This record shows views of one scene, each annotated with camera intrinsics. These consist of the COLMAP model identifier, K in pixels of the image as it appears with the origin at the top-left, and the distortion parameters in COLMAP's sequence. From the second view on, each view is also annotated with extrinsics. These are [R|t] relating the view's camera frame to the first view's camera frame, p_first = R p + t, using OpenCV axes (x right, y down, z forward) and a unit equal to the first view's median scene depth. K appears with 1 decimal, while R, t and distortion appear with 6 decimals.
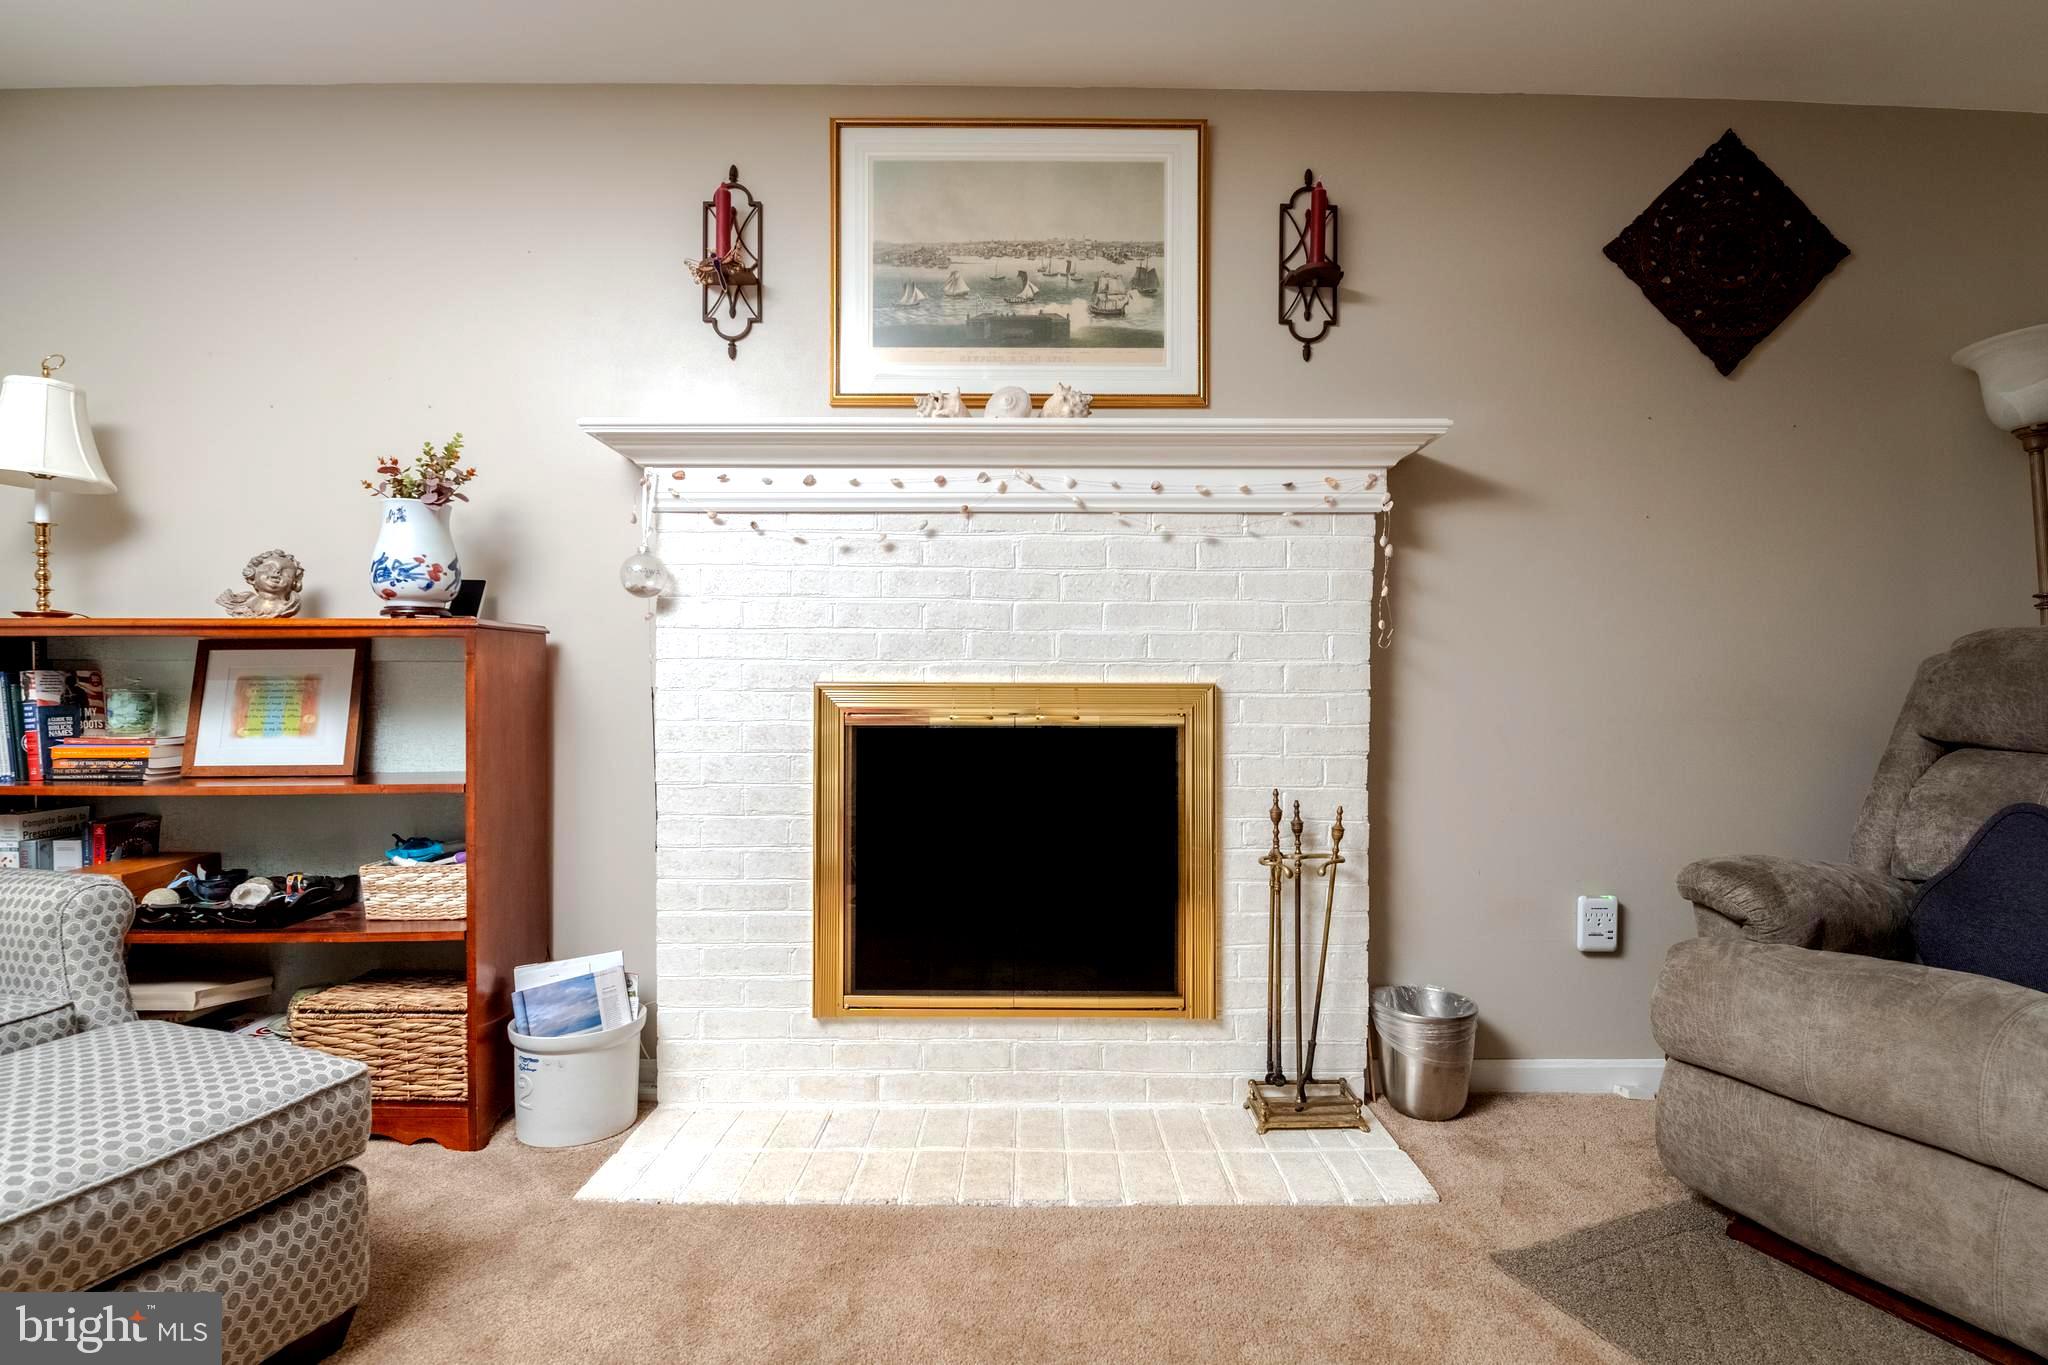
lens RADIAL K [[963.0, 0, 1023.4], [0, 963.0, 688.6], [0, 0, 1]] dist [-0.005147, -0.000964]
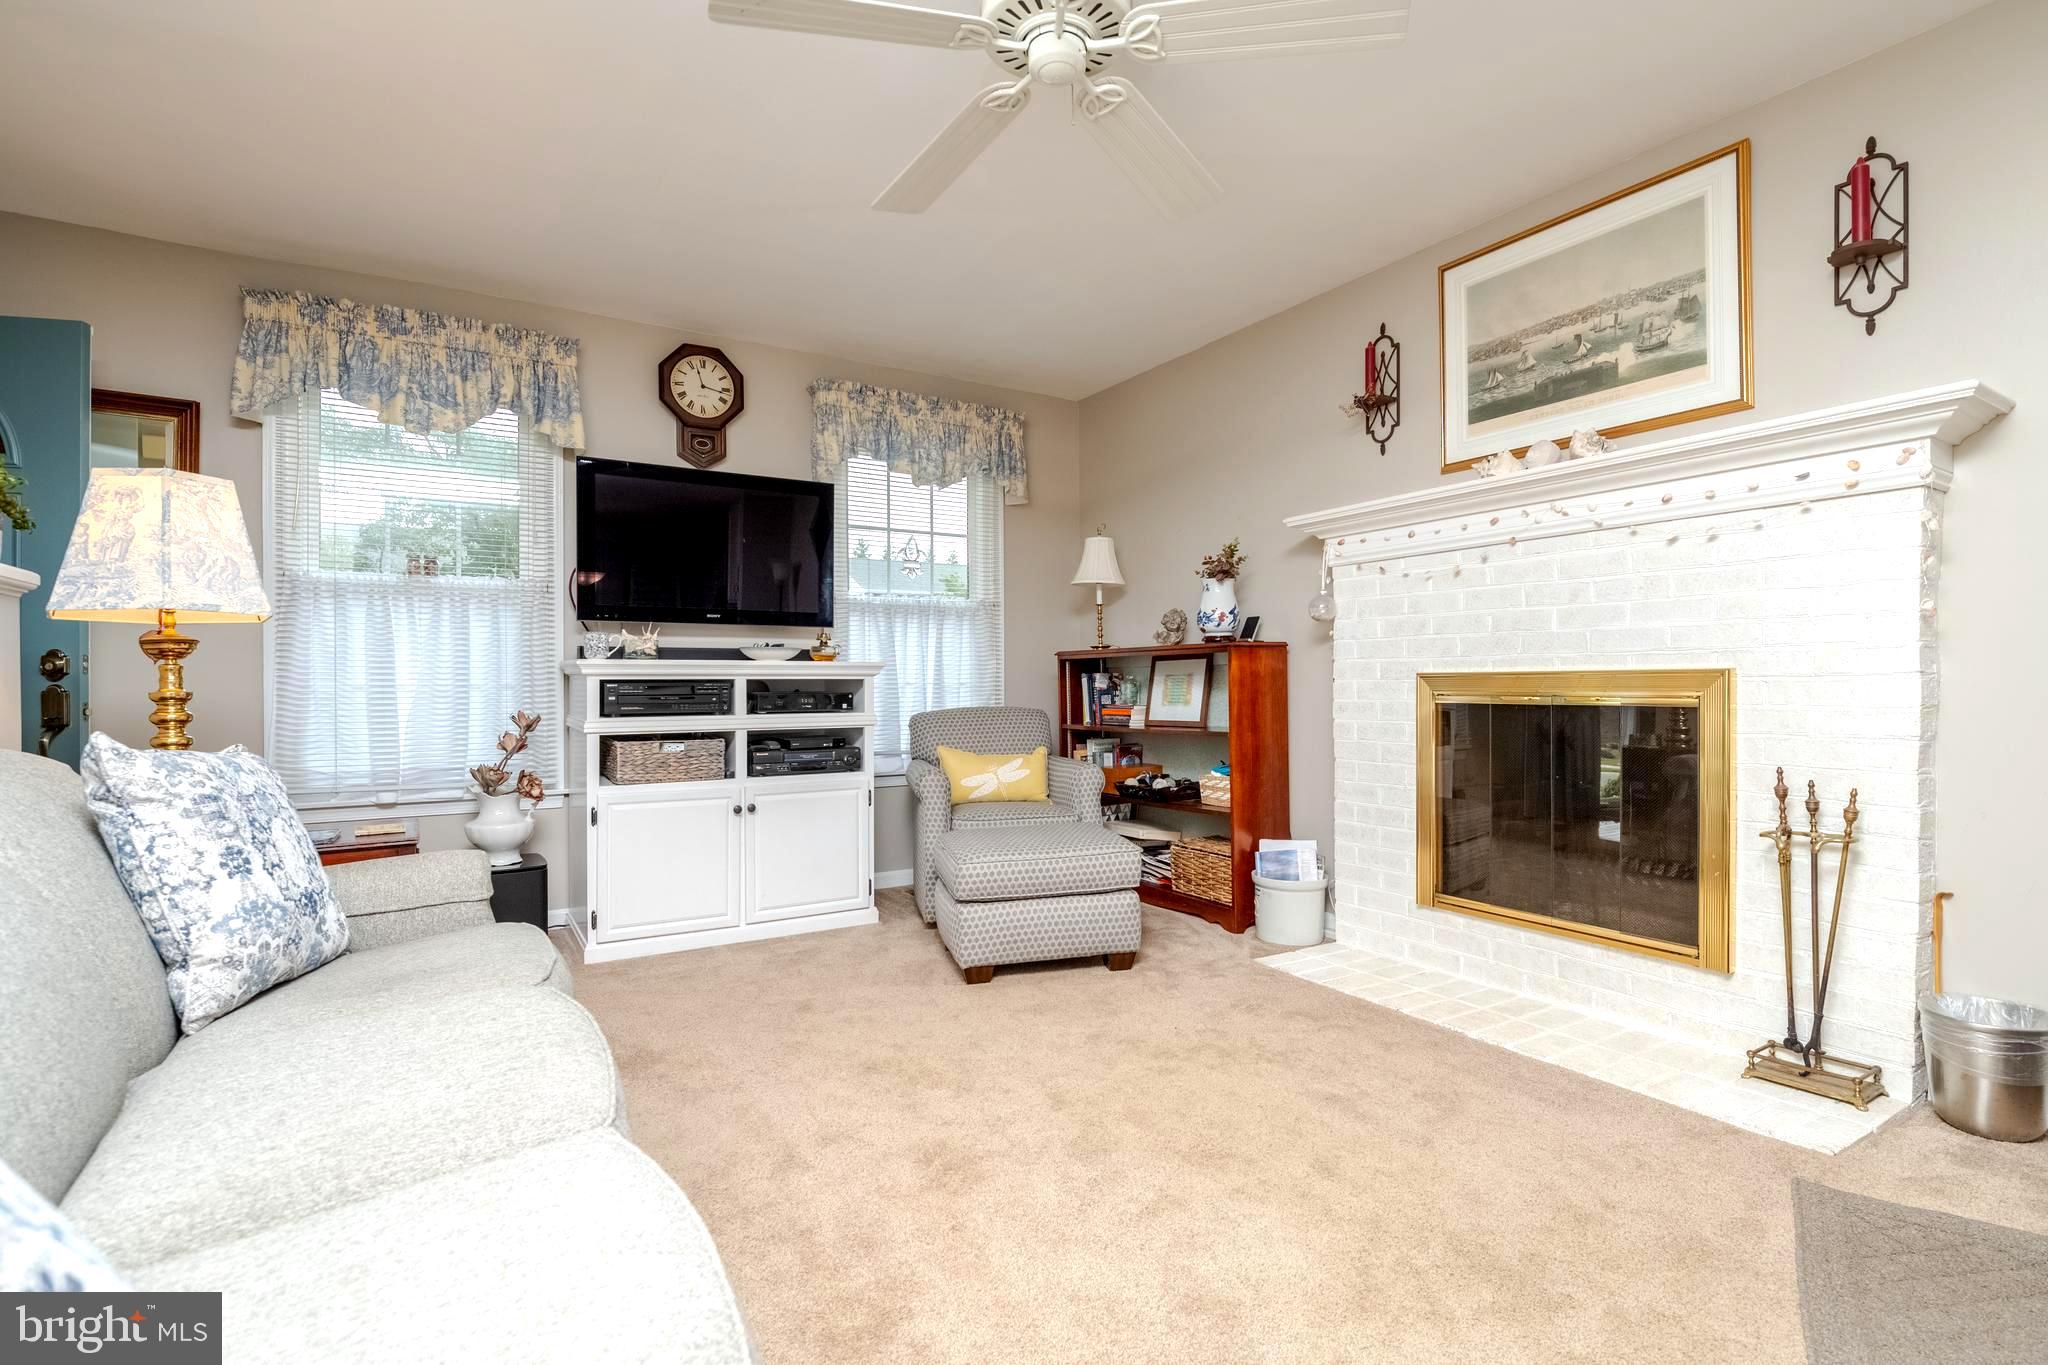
lens RADIAL K [[955.1, 0, 1039.2], [0, 955.1, 679.1], [0, 0, 1]] dist [-0.002391, -0.000815]
pose [[0.525889, -0.010073, -0.850493, 0.702206], [0.012309, 0.999915, -0.004232, 0.001668], [0.850464, -0.008243, 0.525969, -0.237031]]
